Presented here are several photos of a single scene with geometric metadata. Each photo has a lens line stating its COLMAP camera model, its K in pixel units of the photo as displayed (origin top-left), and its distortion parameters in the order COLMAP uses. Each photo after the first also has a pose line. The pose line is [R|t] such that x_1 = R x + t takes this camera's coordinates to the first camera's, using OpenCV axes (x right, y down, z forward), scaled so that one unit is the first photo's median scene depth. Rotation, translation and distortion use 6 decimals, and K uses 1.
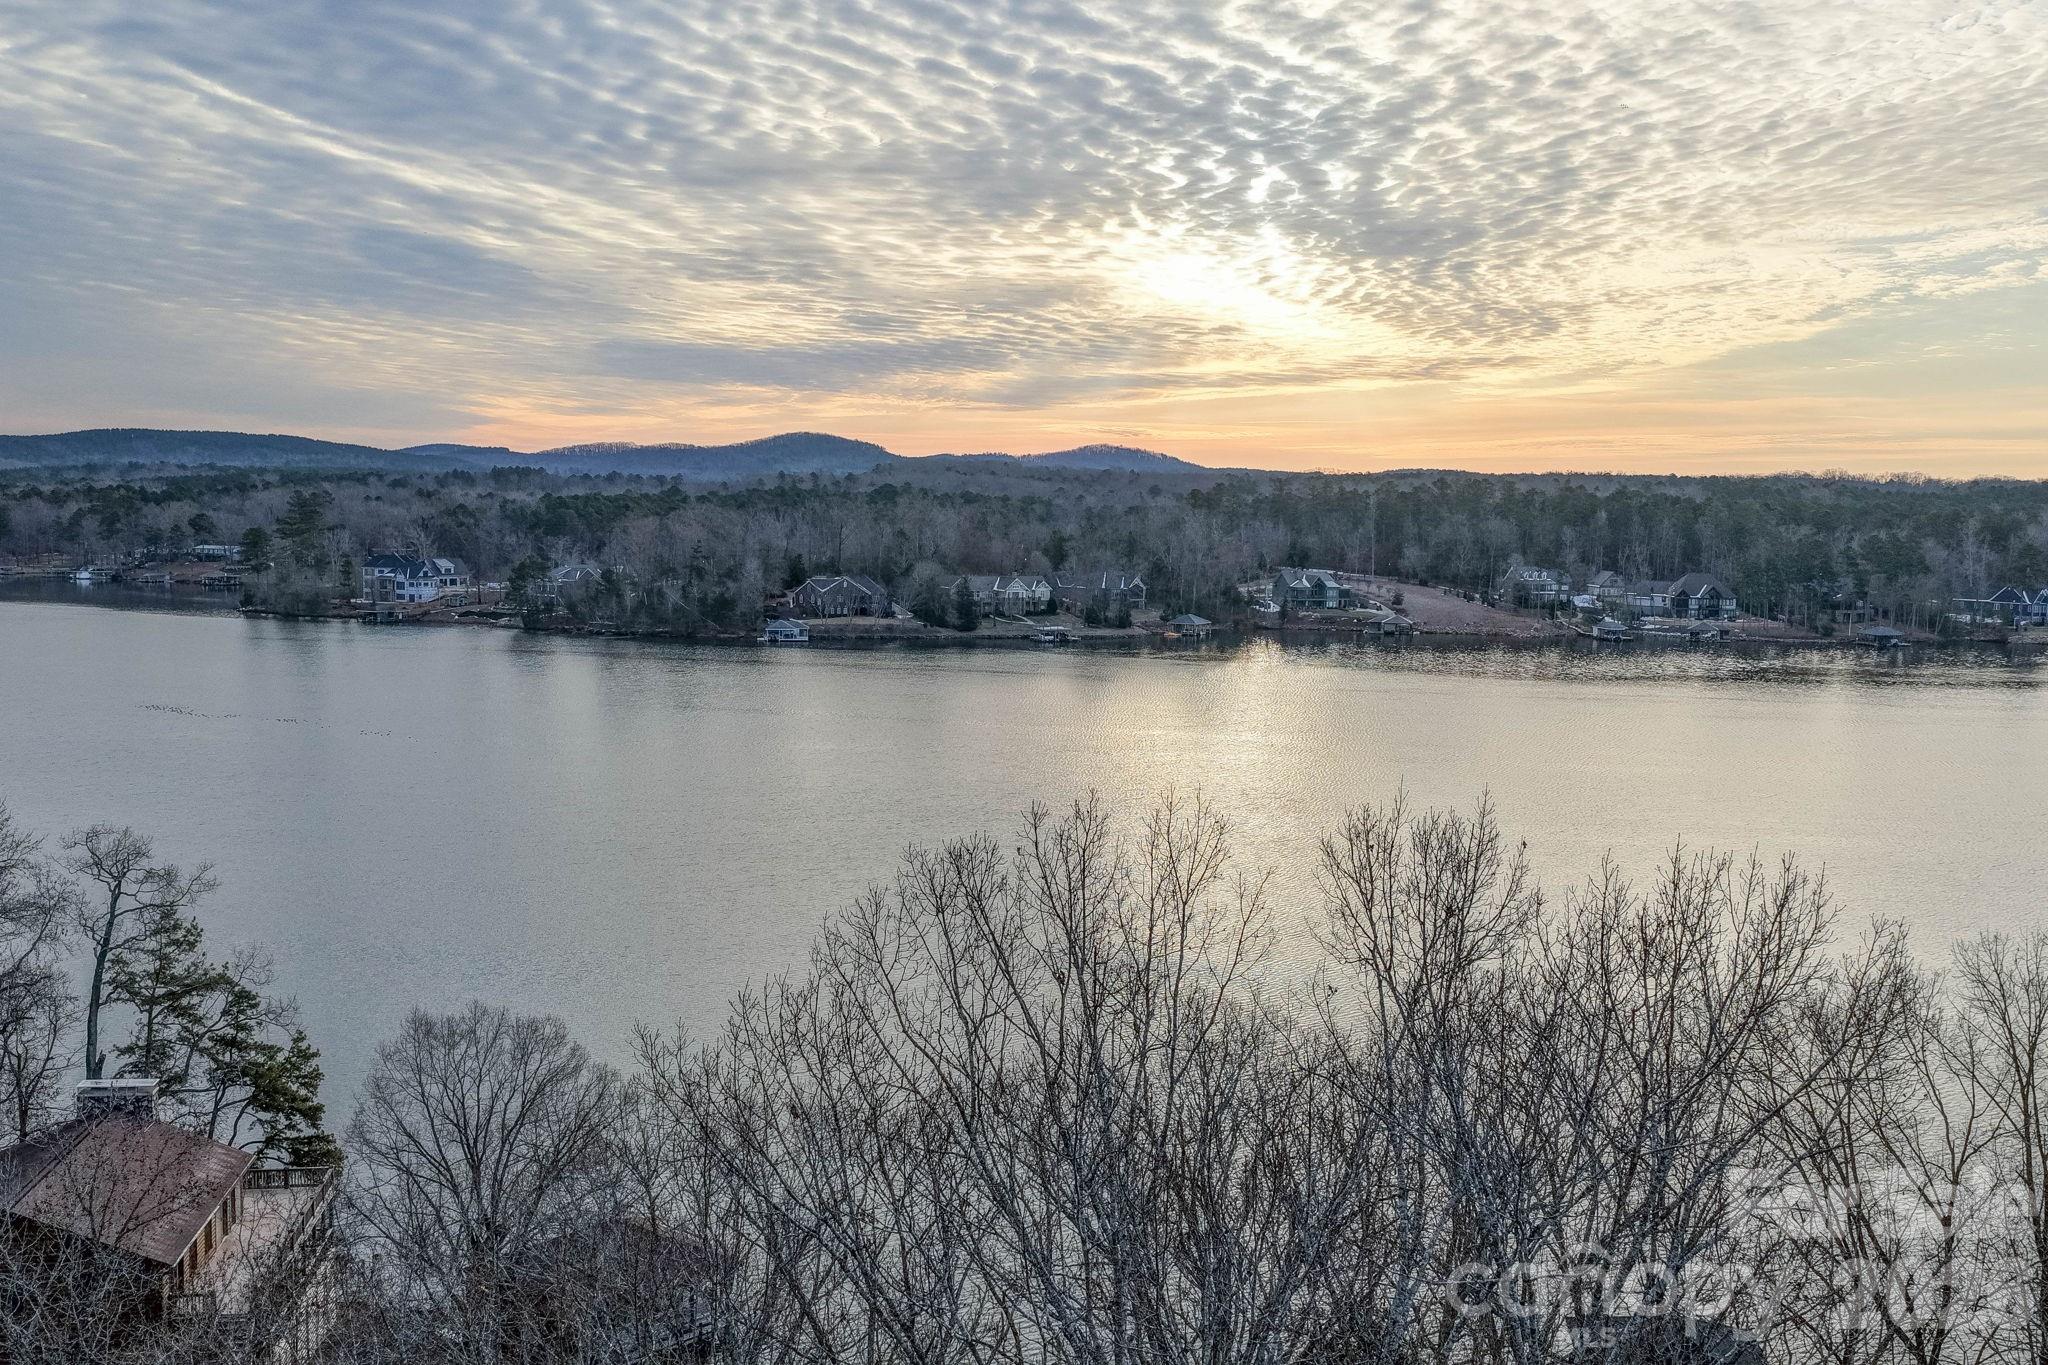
lens RADIAL K [[2016.6, 0, 1026.0], [0, 2016.6, 678.9], [0, 0, 1]] dist [0.002039, 0.000000]
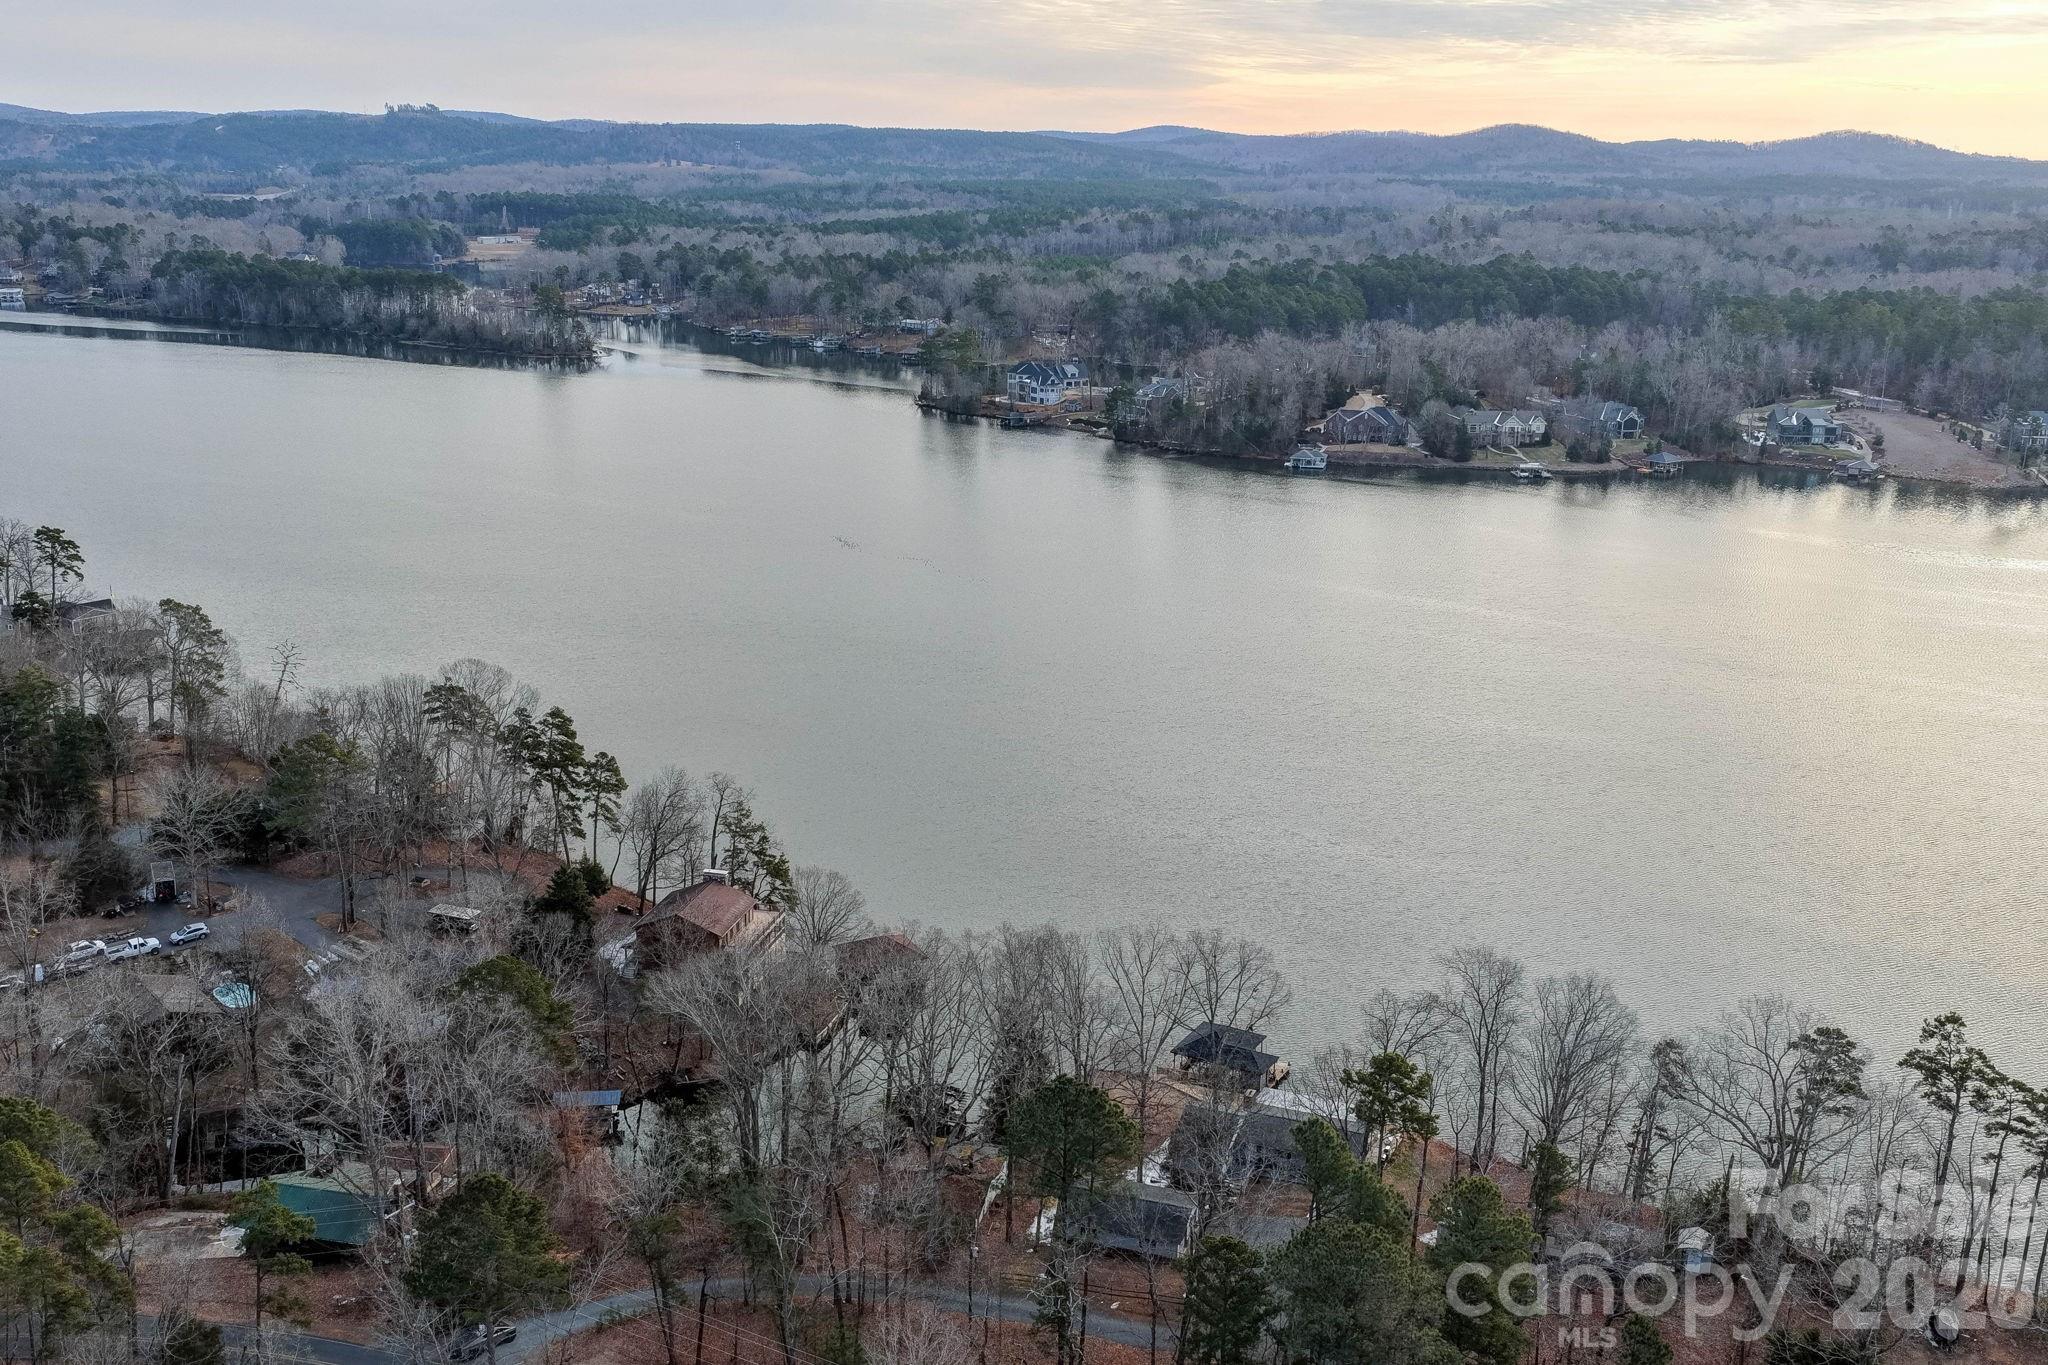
lens RADIAL K [[2016.6, 0, 1023.2], [0, 2016.6, 680.4], [0, 0, 1]] dist [0.002039, 0.000000]
pose [[0.937617, 0.090911, -0.335573, 0.134717], [-0.035100, 0.985028, 0.168786, -0.084561], [0.345893, -0.146478, 0.926770, -0.221558]]
